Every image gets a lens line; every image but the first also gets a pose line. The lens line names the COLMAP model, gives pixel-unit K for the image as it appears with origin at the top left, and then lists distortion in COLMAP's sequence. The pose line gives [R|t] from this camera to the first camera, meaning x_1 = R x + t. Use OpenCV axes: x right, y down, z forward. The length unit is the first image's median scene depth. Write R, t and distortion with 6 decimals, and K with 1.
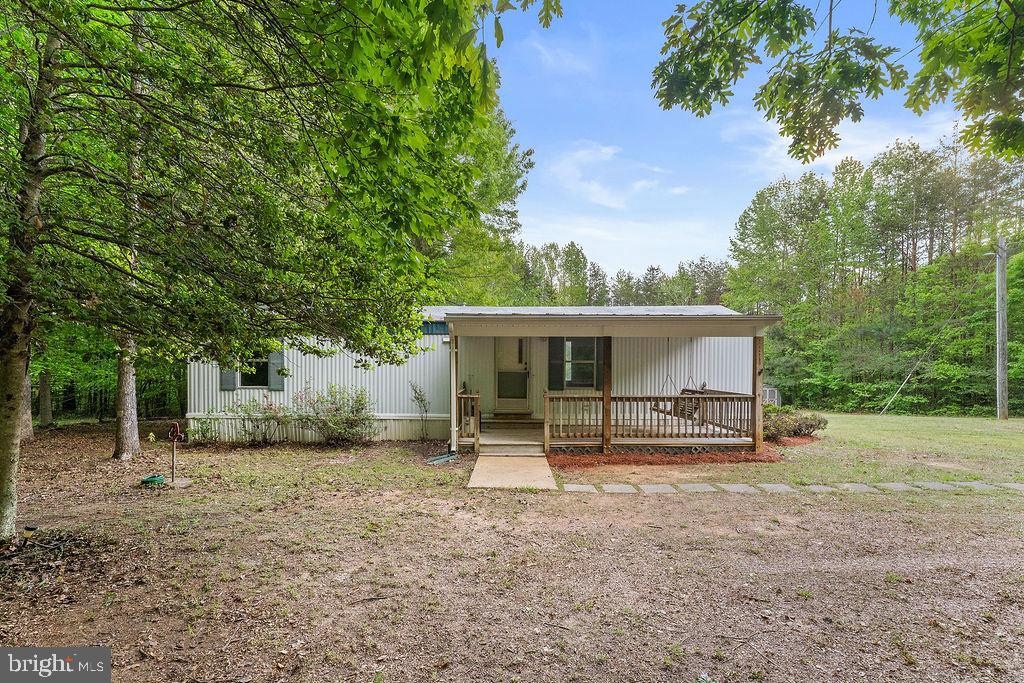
lens RADIAL K [[454.0, 0, 515.4], [0, 454.0, 369.4], [0, 0, 1]] dist [0.000490, -0.001210]
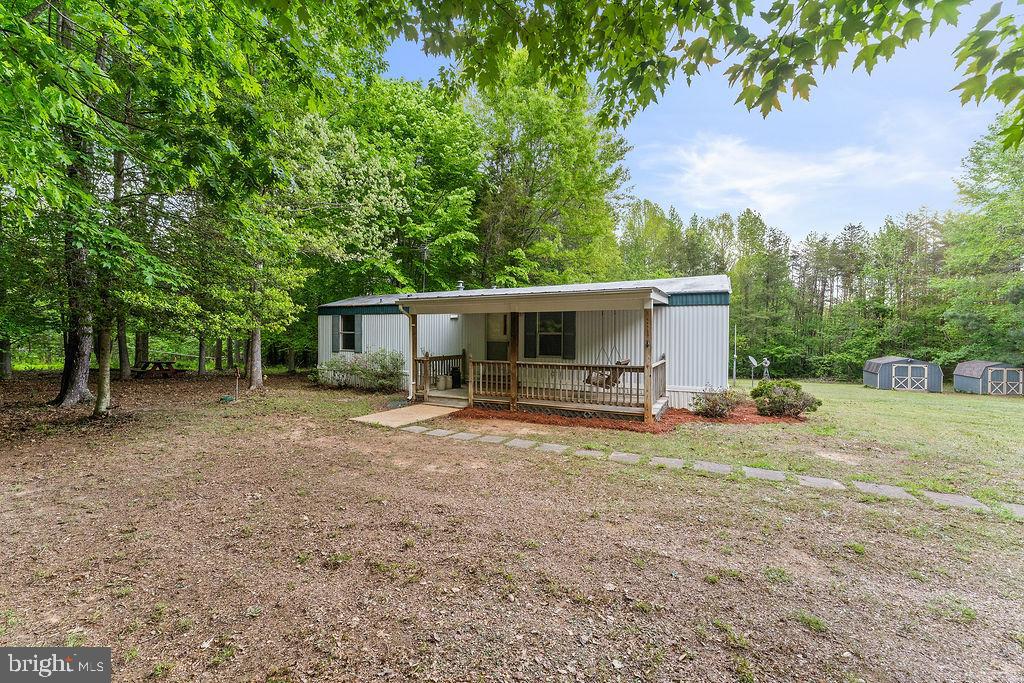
lens RADIAL K [[408.1, 0, 516.3], [0, 408.1, 336.1], [0, 0, 1]] dist [0.000900, 0.000813]
pose [[0.888719, 0.002375, -0.458446, 0.545595], [-0.007210, 0.999935, -0.008797, -0.000160], [0.458395, 0.011124, 0.888679, 0.043829]]
